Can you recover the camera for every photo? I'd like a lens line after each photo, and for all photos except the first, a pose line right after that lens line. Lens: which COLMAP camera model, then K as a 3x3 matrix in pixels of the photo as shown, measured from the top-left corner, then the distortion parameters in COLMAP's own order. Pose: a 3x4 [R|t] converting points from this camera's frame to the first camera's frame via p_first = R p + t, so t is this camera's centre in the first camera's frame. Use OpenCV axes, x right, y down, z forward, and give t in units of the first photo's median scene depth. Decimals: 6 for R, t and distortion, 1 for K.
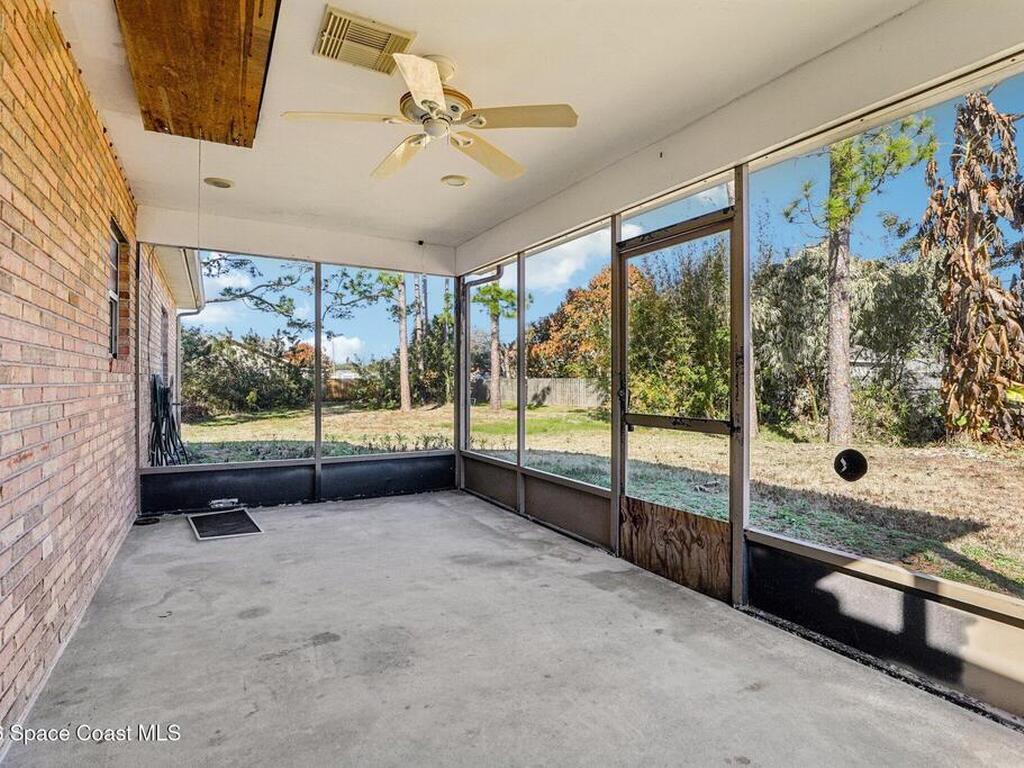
lens RADIAL K [[526.8, 0, 512.3], [0, 526.8, 377.5], [0, 0, 1]] dist [-0.035617, 0.013156]
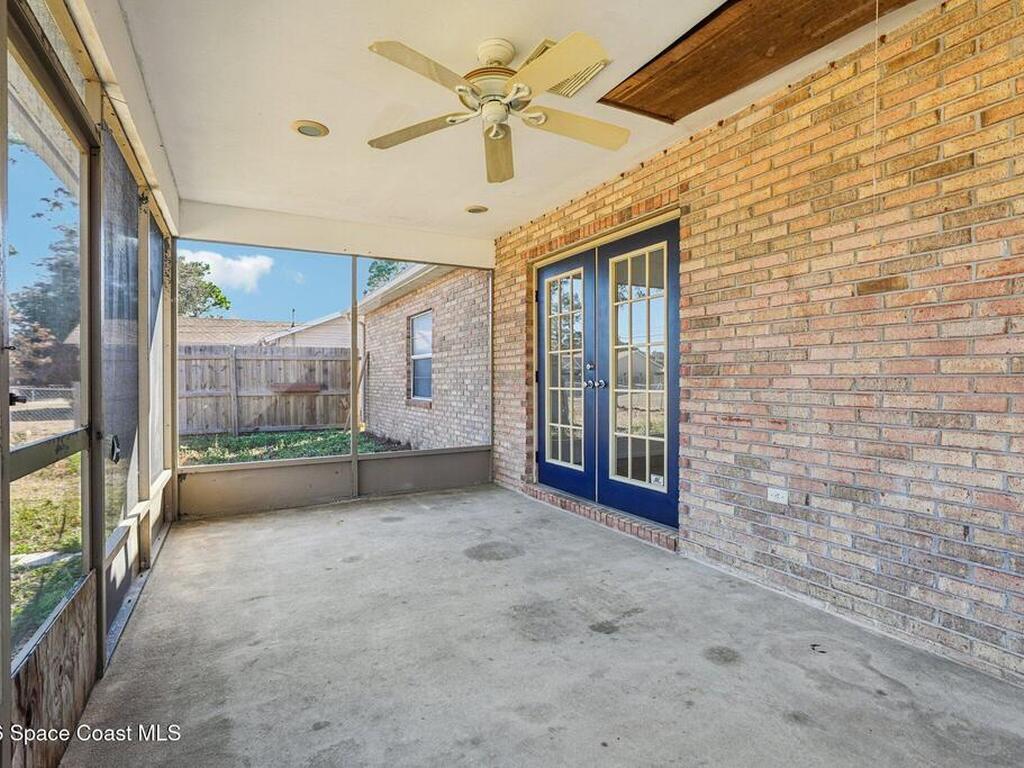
lens RADIAL K [[526.8, 0, 512.3], [0, 526.8, 377.5], [0, 0, 1]] dist [-0.035617, 0.013156]
pose [[-0.999145, -0.000582, 0.041330, -0.220964], [-0.000993, 0.999950, -0.009915, 0.027018], [-0.041322, -0.009948, -0.999096, 2.004086]]
